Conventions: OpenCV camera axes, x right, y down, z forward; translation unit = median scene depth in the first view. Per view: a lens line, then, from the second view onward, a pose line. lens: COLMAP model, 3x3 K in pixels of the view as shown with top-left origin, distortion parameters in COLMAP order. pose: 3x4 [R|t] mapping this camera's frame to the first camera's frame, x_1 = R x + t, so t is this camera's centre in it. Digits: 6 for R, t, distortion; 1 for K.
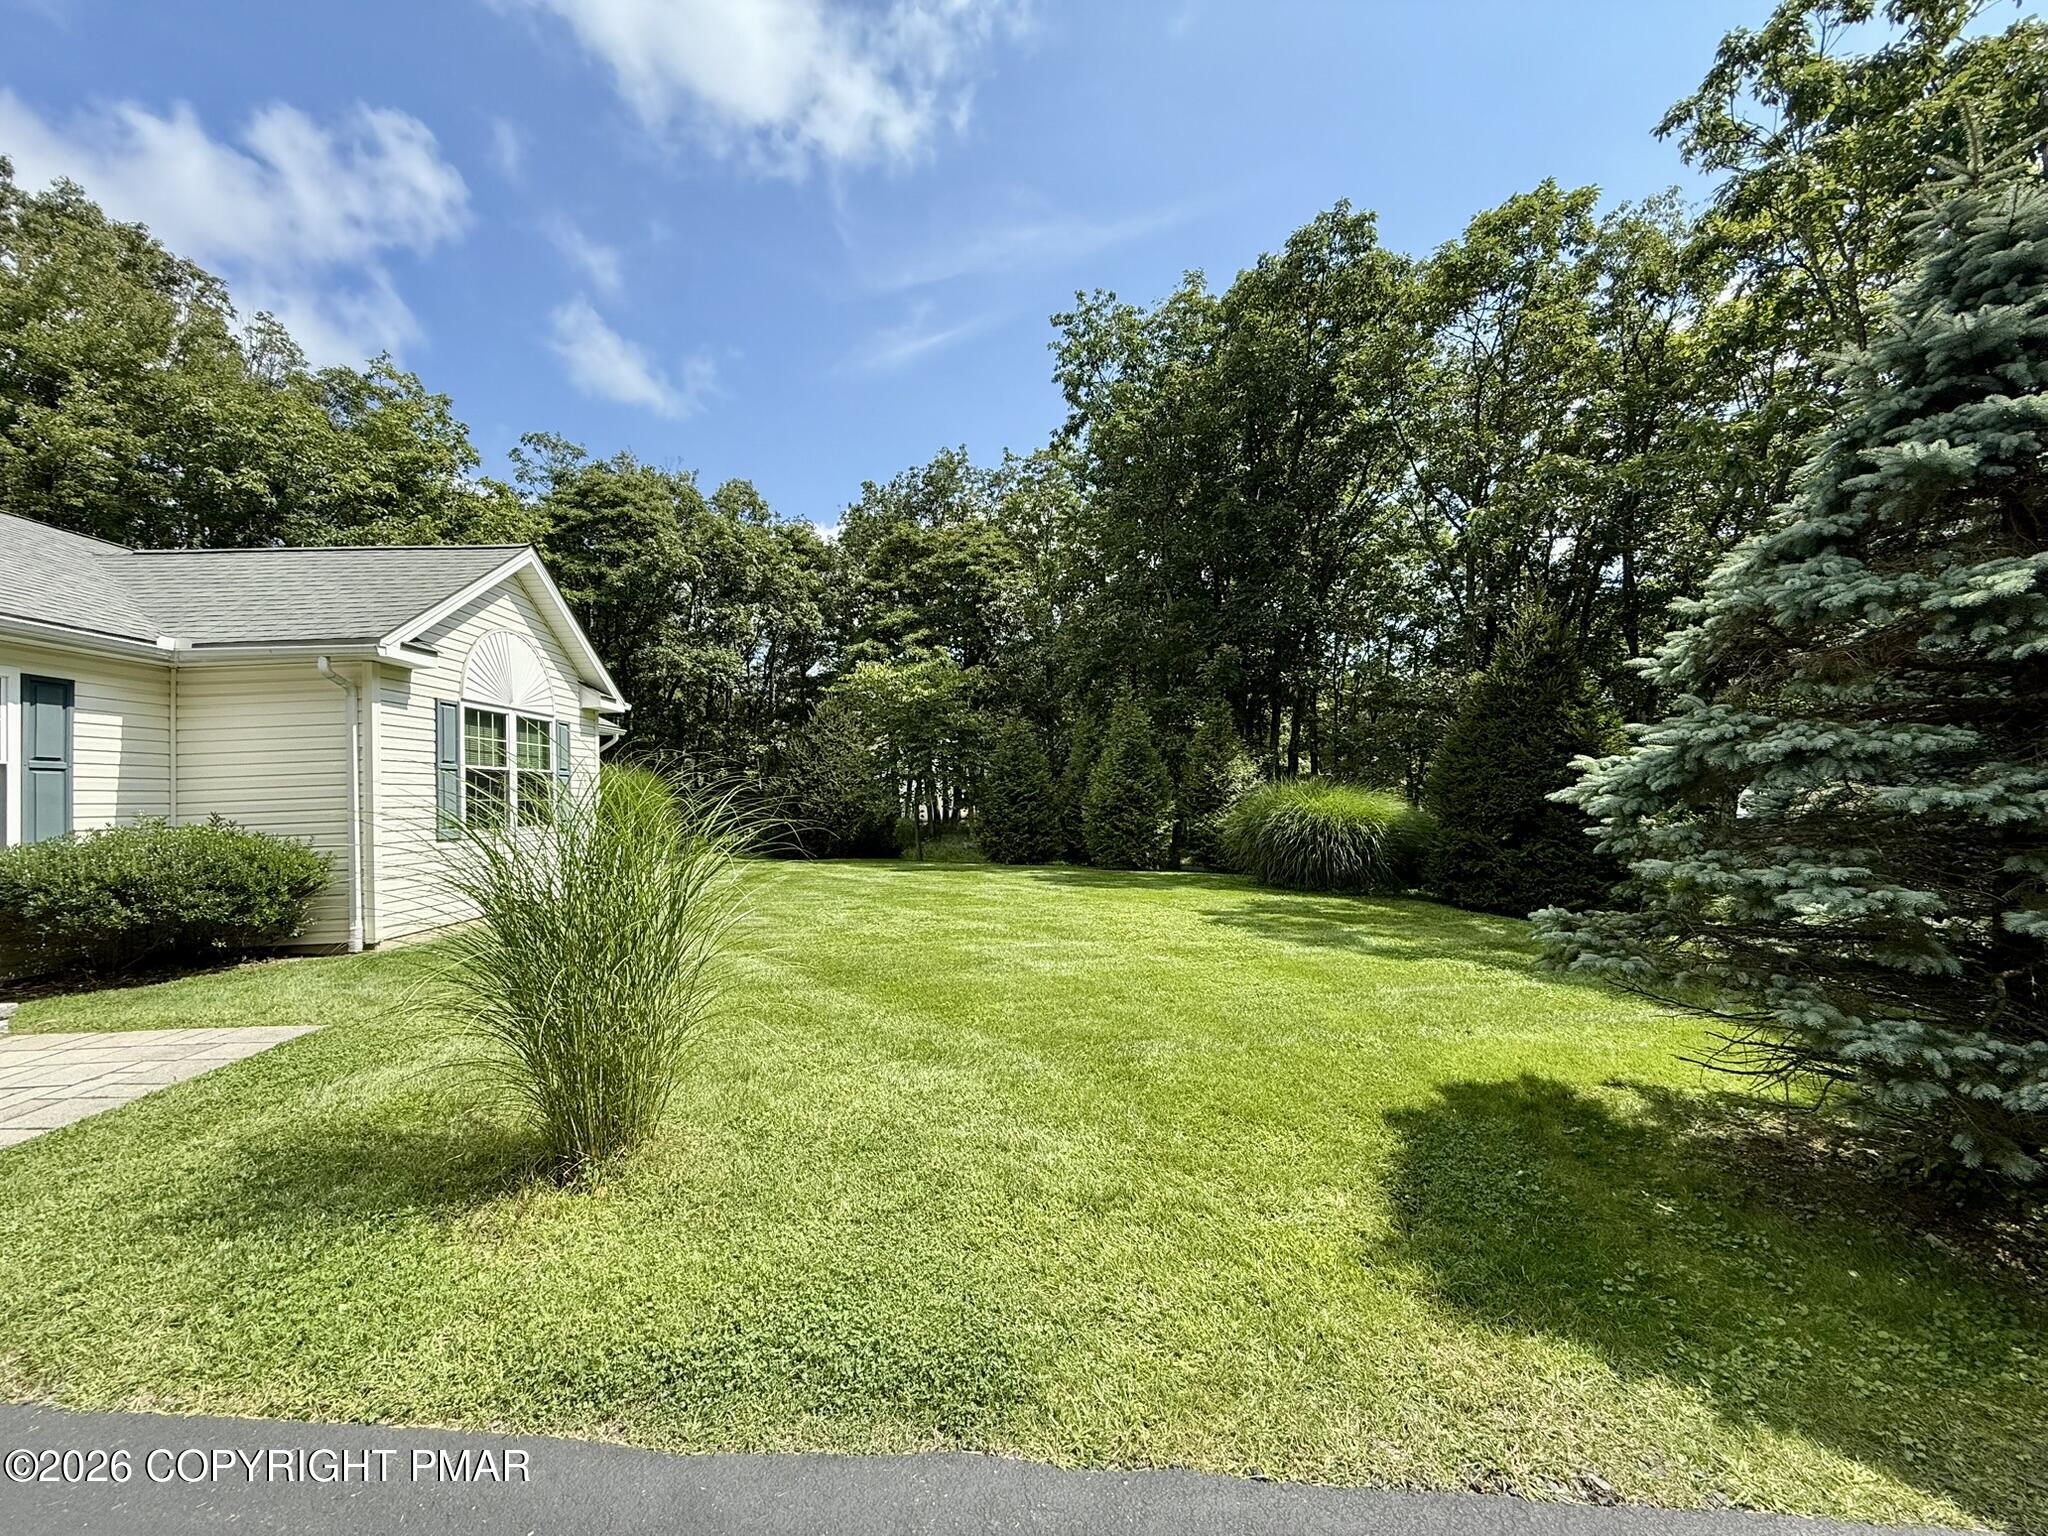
lens RADIAL K [[821.4, 0, 1031.2], [0, 821.4, 773.9], [0, 0, 1]] dist [0.001876, 0.000449]
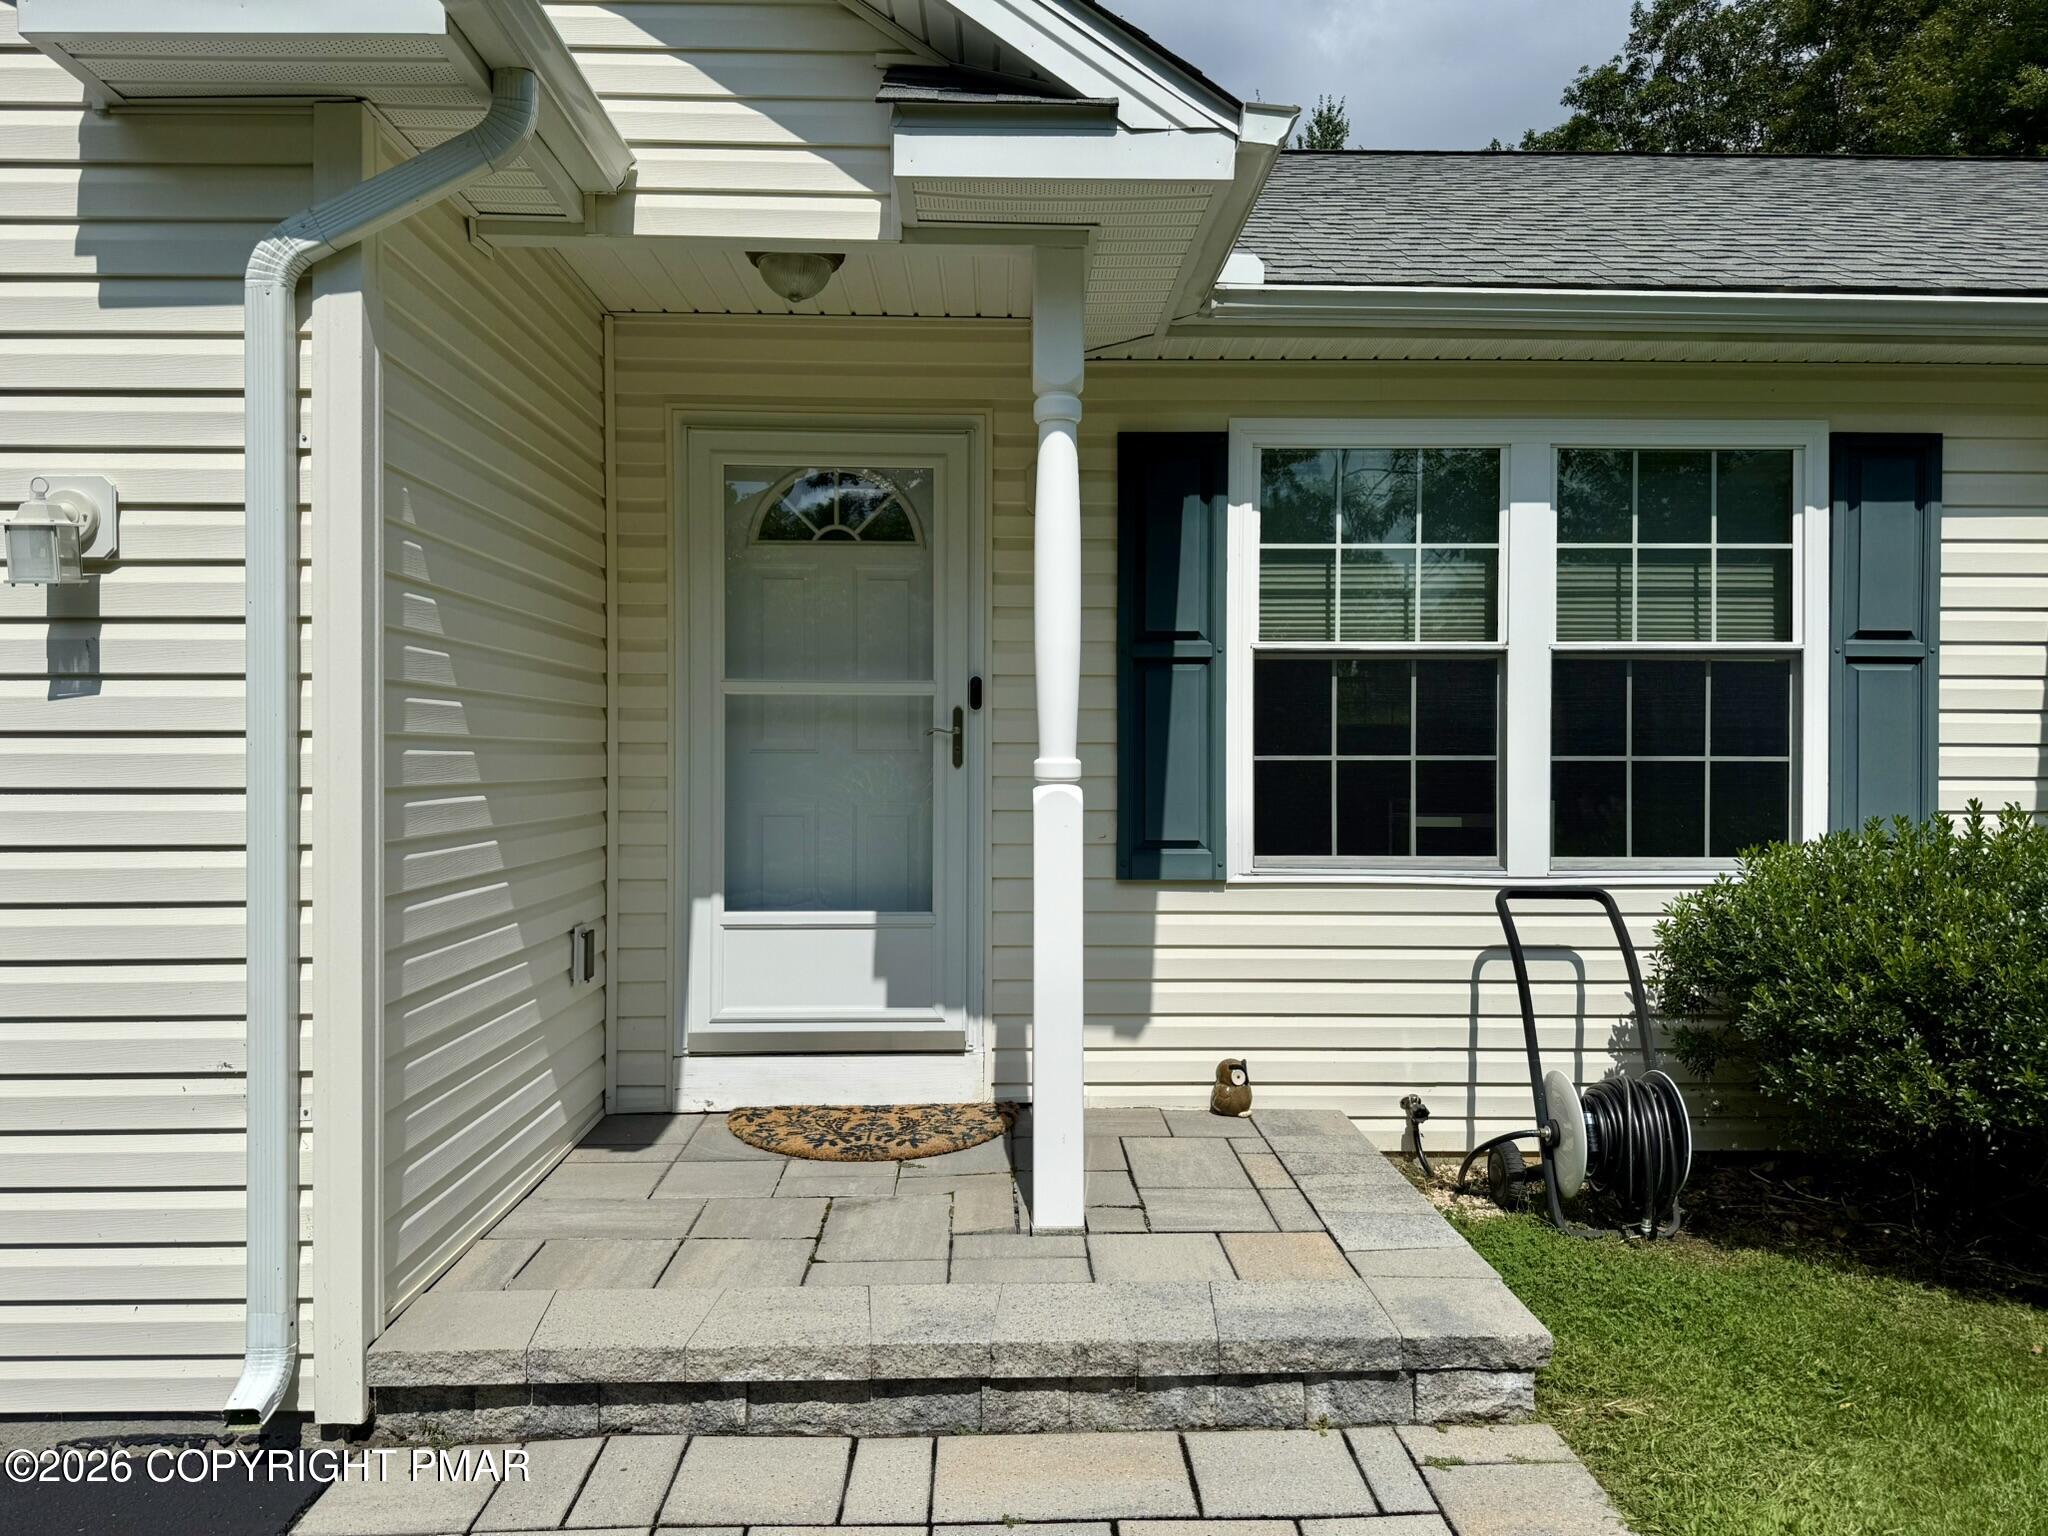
lens RADIAL K [[1463.9, 0, 1030.2], [0, 1463.9, 769.1], [0, 0, 1]] dist [0.073728, -0.002553]
pose [[0.000610, 0.044419, -0.999013, -0.484768], [0.032939, 0.998470, 0.044415, 0.001495], [0.999457, -0.032934, -0.000854, 0.629966]]
